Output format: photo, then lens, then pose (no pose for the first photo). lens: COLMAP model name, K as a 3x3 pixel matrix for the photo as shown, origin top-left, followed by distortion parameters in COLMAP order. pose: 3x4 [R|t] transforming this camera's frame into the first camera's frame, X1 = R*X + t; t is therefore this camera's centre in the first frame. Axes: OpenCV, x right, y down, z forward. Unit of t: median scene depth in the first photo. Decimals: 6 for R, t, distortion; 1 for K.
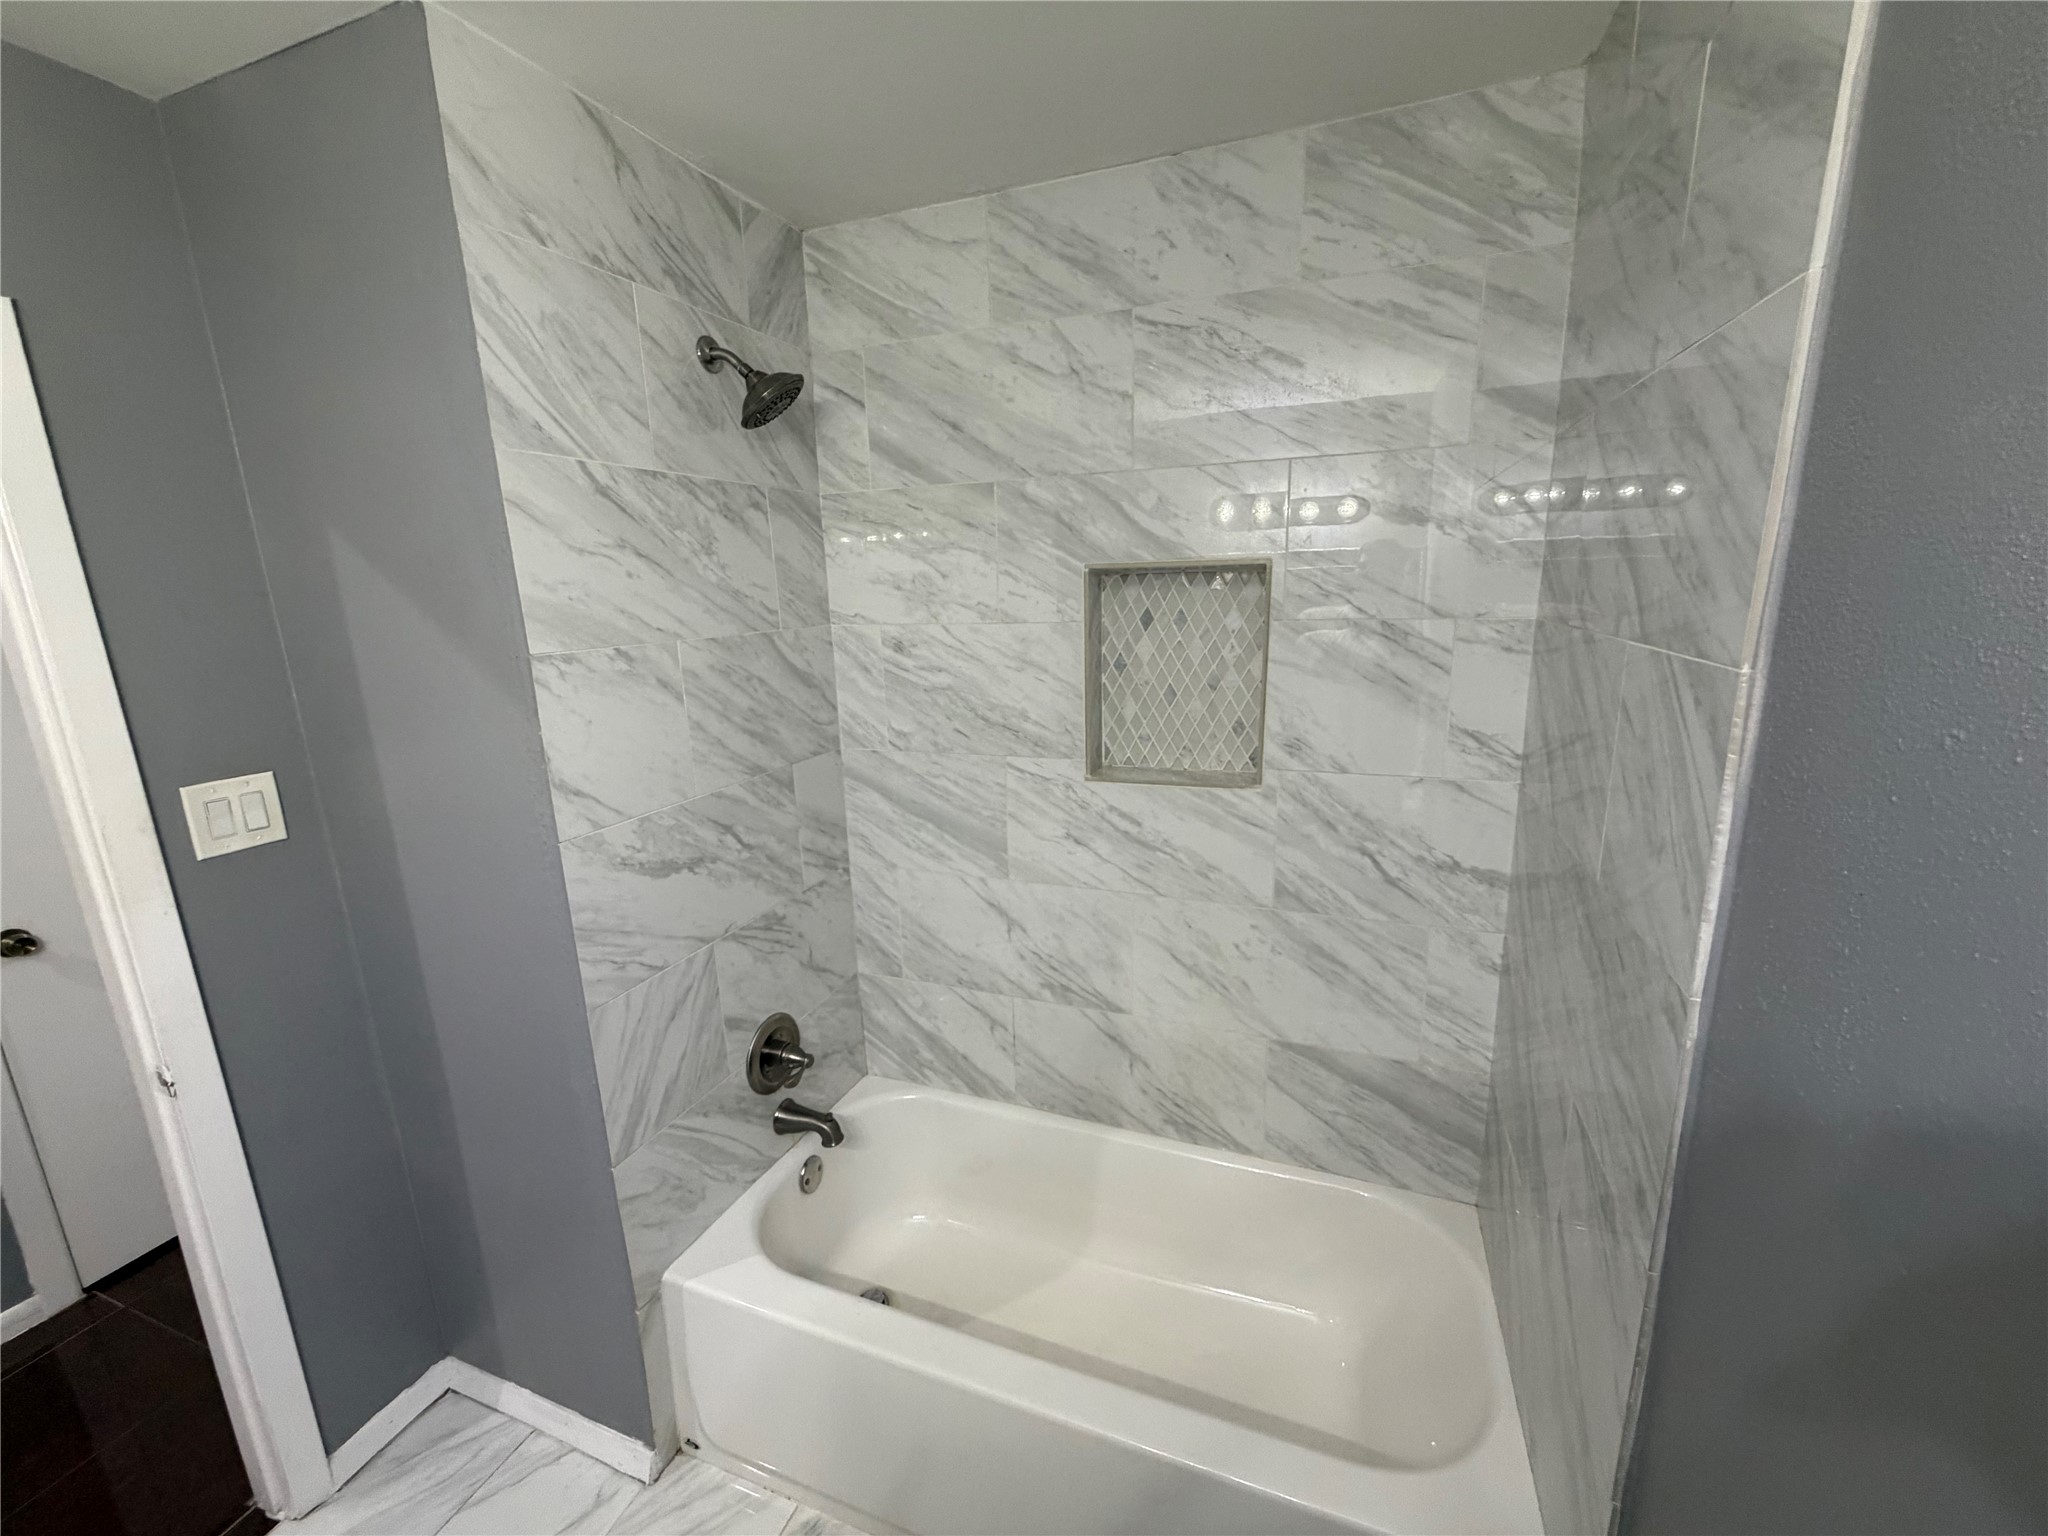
lens RADIAL K [[814.9, 0, 1027.1], [0, 814.9, 767.8], [0, 0, 1]] dist [0.003780, 0.000087]
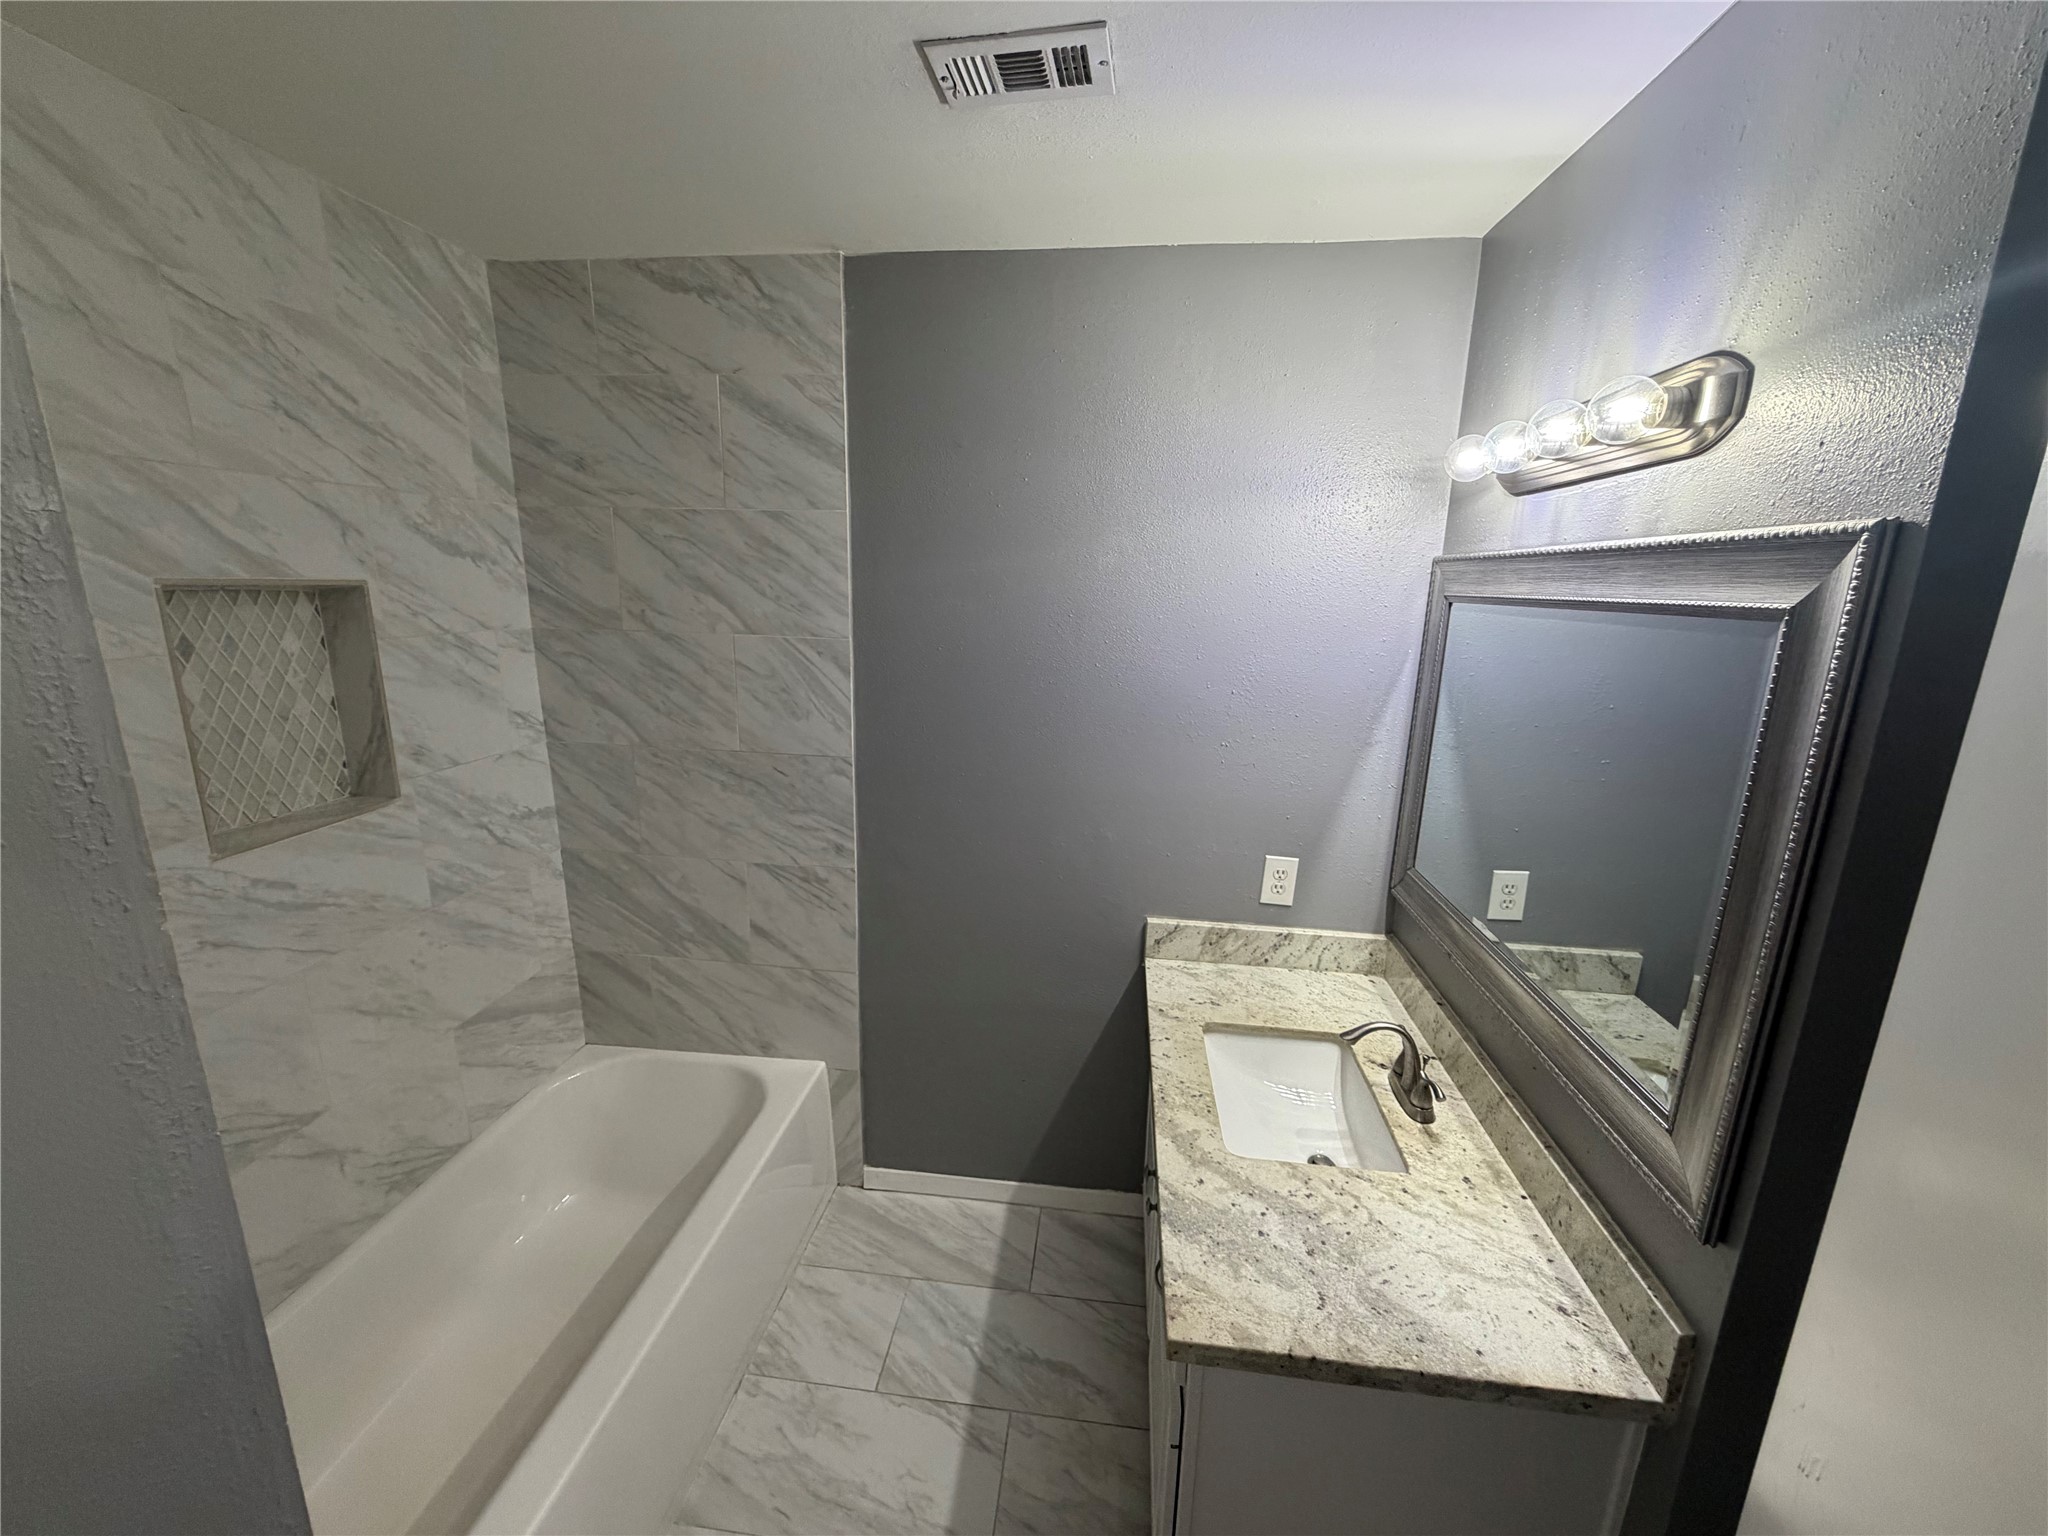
lens RADIAL K [[814.9, 0, 1018.3], [0, 814.9, 771.6], [0, 0, 1]] dist [0.003780, 0.000087]
pose [[-0.232393, -0.202667, 0.951273, -0.899034], [0.201636, 0.946762, 0.250966, -0.115294], [-0.951492, 0.250134, -0.179156, 0.442442]]
